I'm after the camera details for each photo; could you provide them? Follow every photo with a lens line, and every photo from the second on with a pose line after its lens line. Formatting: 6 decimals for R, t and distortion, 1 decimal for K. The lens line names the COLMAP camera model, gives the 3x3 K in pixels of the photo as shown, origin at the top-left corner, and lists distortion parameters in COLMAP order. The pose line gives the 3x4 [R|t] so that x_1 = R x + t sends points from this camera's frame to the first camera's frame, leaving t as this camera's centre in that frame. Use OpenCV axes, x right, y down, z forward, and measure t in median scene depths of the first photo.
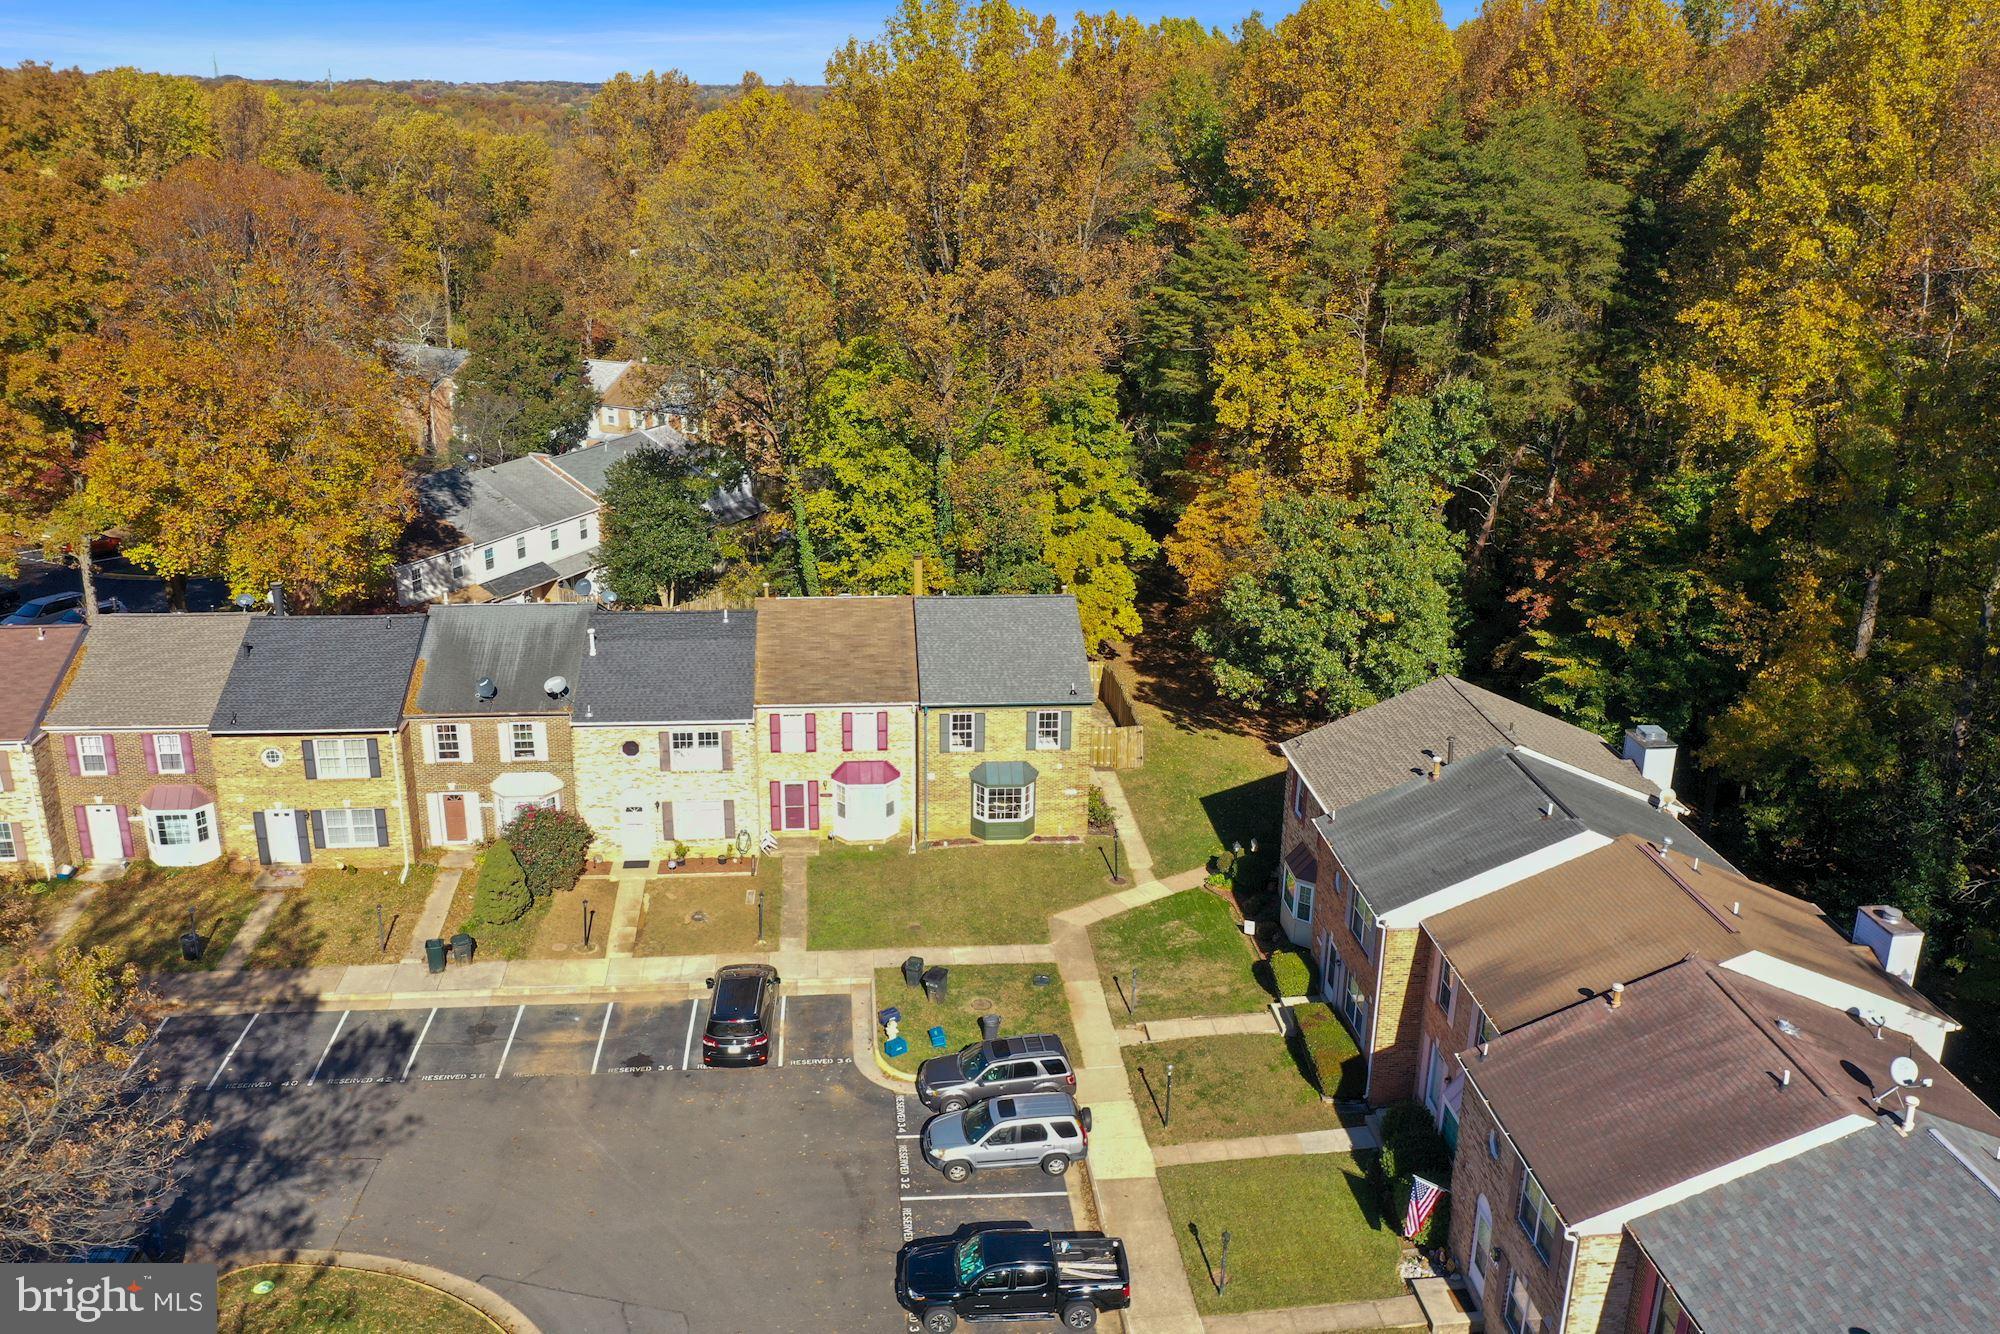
lens RADIAL K [[1629.2, 0, 1000.0], [0, 1629.2, 667.0], [0, 0, 1]] dist [-0.001229, -0.013057]
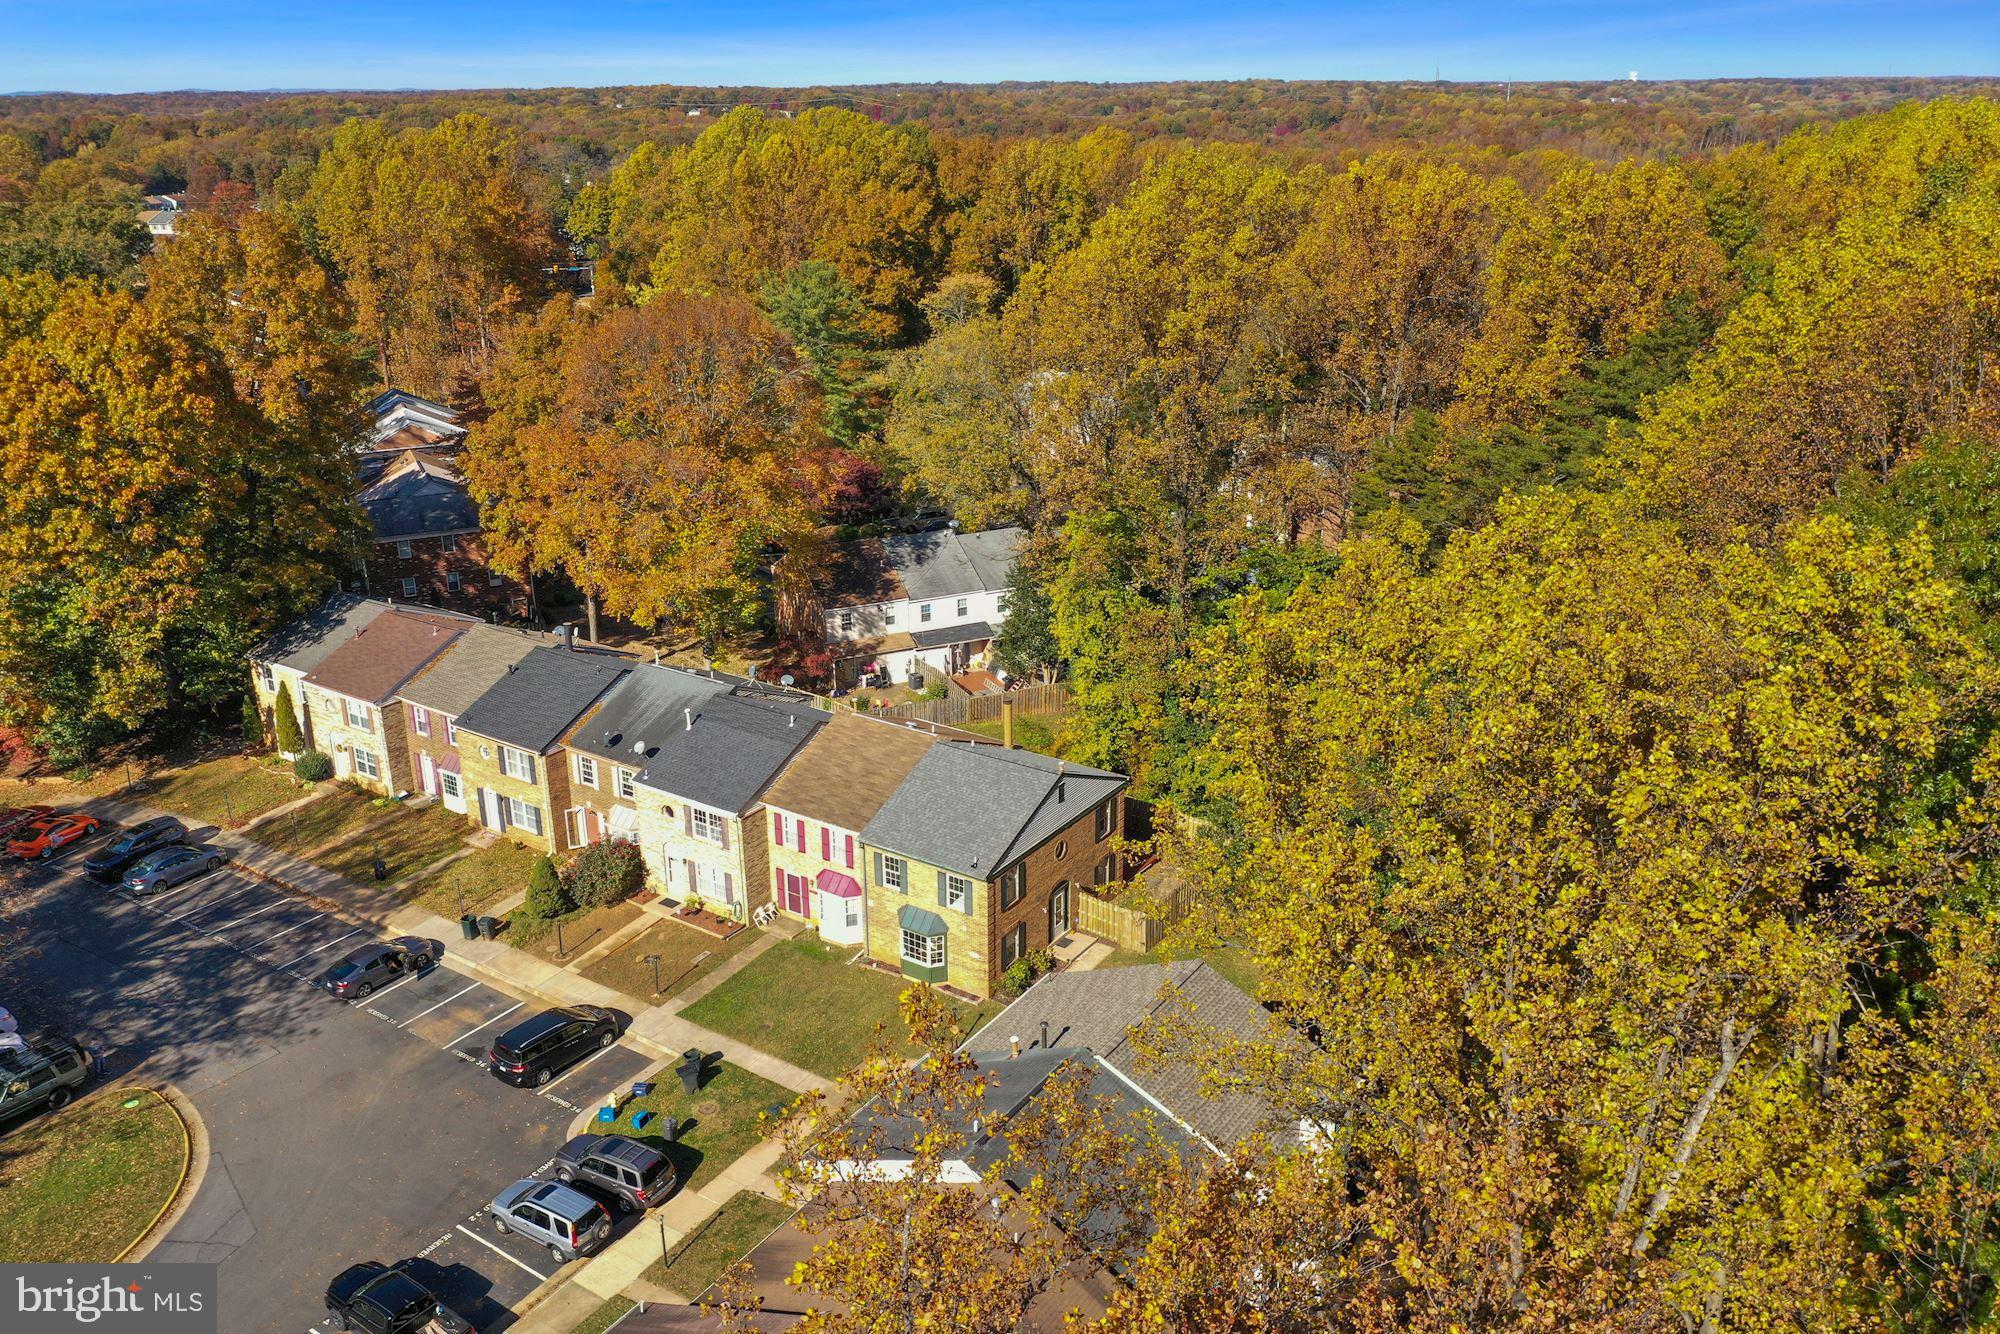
lens RADIAL K [[1577.6, 0, 1000.0], [0, 1577.6, 667.0], [0, 0, 1]] dist [-0.007437, 0.004239]
pose [[0.771269, 0.198854, -0.604650, 0.660759], [-0.191414, 0.978435, 0.077622, -0.195940], [0.607046, 0.055871, 0.792700, 0.192129]]
